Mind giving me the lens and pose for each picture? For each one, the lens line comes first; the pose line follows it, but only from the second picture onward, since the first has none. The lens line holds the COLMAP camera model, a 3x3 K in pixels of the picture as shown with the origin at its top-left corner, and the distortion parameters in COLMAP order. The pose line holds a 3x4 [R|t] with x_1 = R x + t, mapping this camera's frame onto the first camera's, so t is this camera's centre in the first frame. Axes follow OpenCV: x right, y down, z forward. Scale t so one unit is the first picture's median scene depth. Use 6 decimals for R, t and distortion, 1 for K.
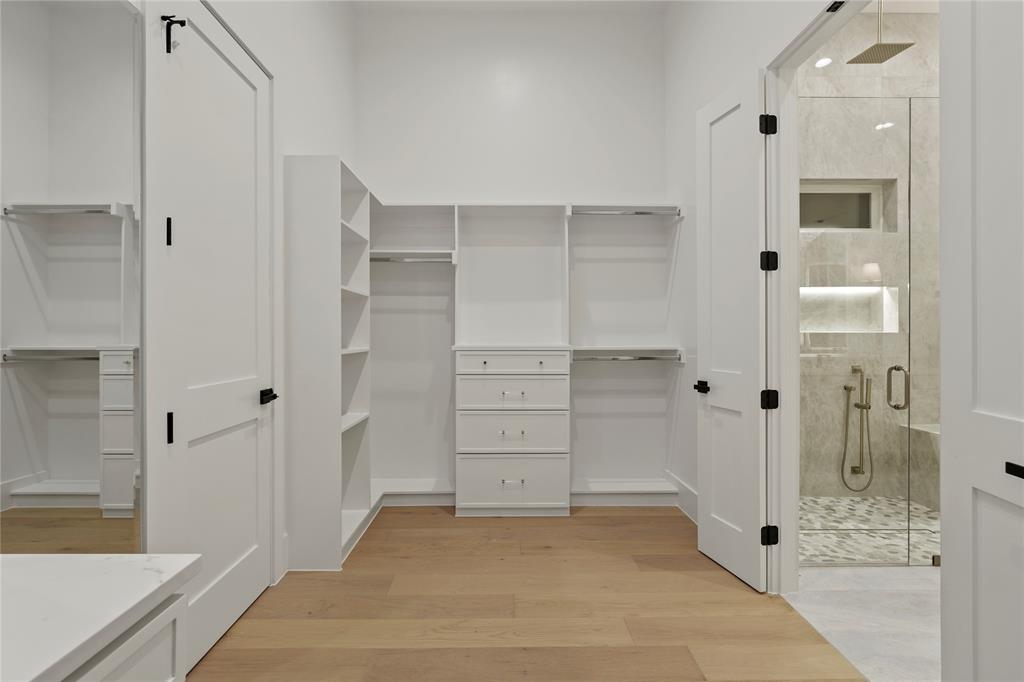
lens RADIAL K [[470.8, 0, 507.0], [0, 470.8, 336.3], [0, 0, 1]] dist [-0.000762, 0.000518]
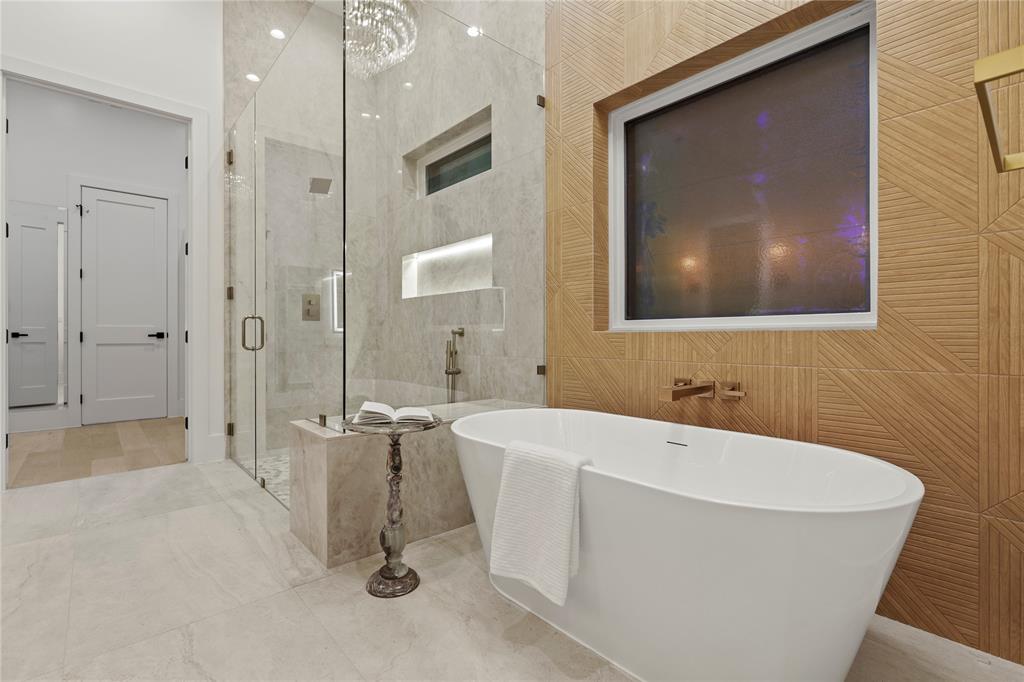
lens RADIAL K [[472.1, 0, 510.6], [0, 472.1, 335.0], [0, 0, 1]] dist [-0.002676, -0.000025]
pose [[0.654984, -0.000820, -0.755642, 1.489882], [-0.000657, 0.999998, -0.001654, 0.077349], [0.755642, 0.001580, 0.654983, 0.478102]]
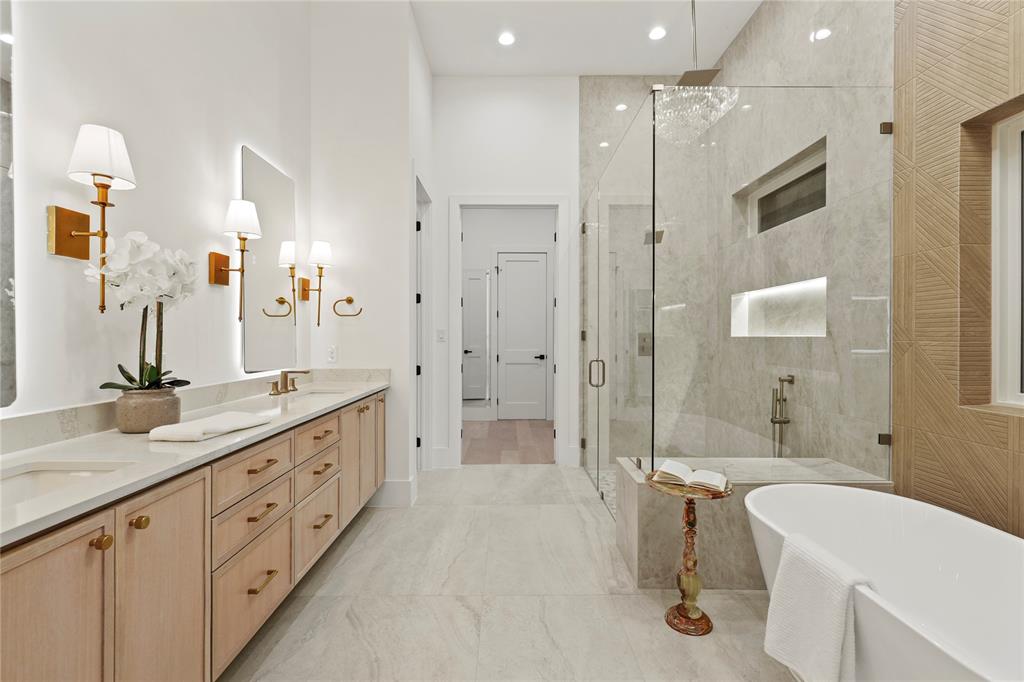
lens RADIAL K [[472.5, 0, 507.4], [0, 472.5, 337.0], [0, 0, 1]] dist [0.000104, 0.000723]
pose [[-0.010680, 0.002257, -0.999940, 1.608861], [-0.003567, 0.999991, 0.002295, -0.007233], [0.999937, 0.003592, -0.010672, 0.492517]]
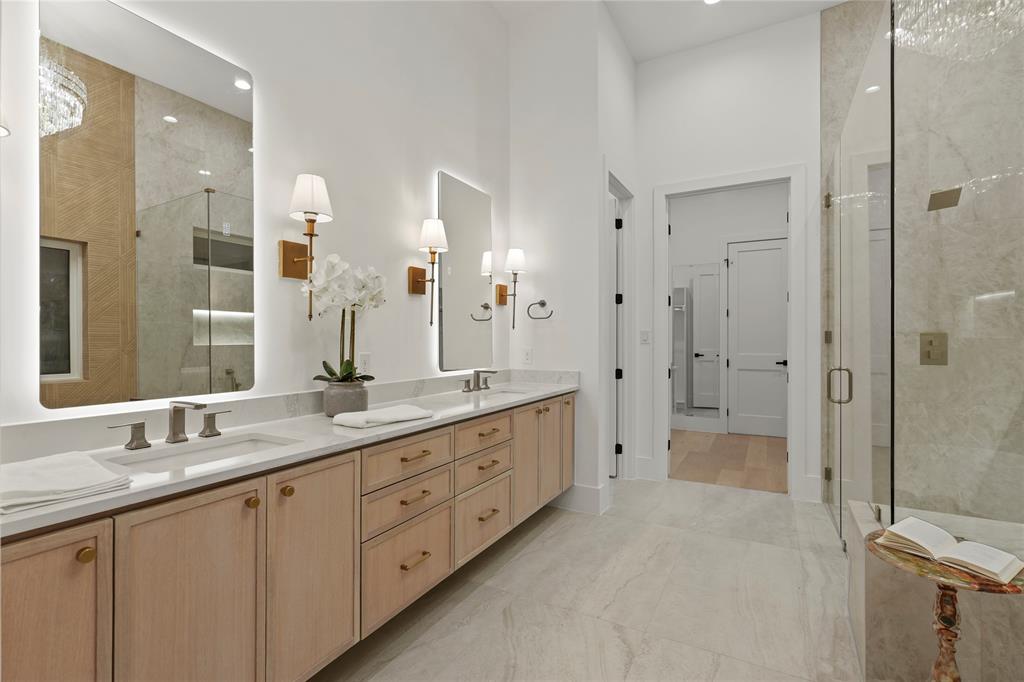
lens RADIAL K [[470.8, 0, 507.0], [0, 470.8, 336.3], [0, 0, 1]] dist [-0.000762, 0.000518]
pose [[-0.499251, -0.002780, -0.866453, 1.543123], [-0.000669, 0.999996, -0.002823, -0.007048], [0.866457, -0.000829, -0.499250, 0.587178]]
